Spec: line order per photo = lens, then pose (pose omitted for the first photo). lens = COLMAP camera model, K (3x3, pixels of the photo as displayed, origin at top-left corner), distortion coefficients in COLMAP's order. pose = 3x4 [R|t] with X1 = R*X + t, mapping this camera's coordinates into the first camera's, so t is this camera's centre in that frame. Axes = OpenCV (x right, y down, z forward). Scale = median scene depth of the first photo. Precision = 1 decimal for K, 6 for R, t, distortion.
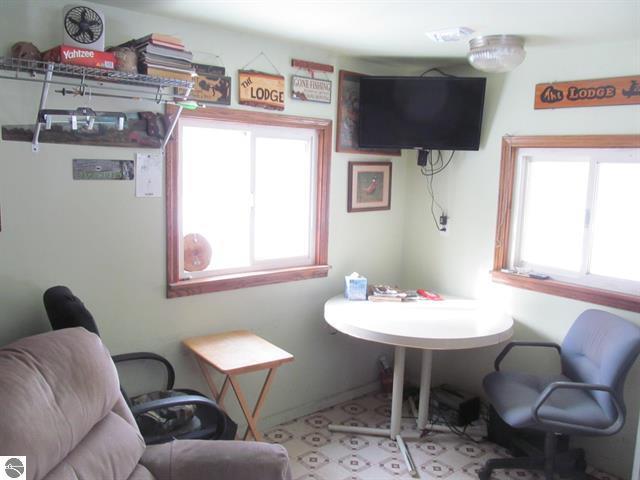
lens RADIAL K [[536.2, 0, 317.6], [0, 536.2, 239.3], [0, 0, 1]] dist [-0.051158, 0.020779]
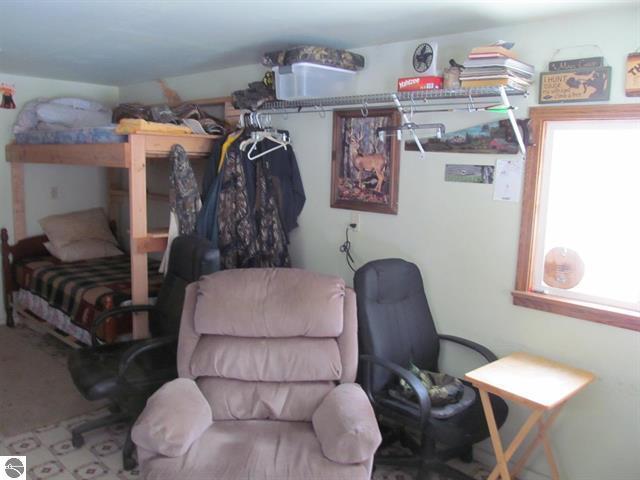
lens RADIAL K [[536.2, 0, 317.6], [0, 536.2, 239.3], [0, 0, 1]] dist [-0.051158, 0.020779]
pose [[0.090633, 0.118177, -0.988848, 0.698779], [-0.163453, 0.981234, 0.102286, -0.053791], [0.982379, 0.152359, 0.108249, 0.551671]]
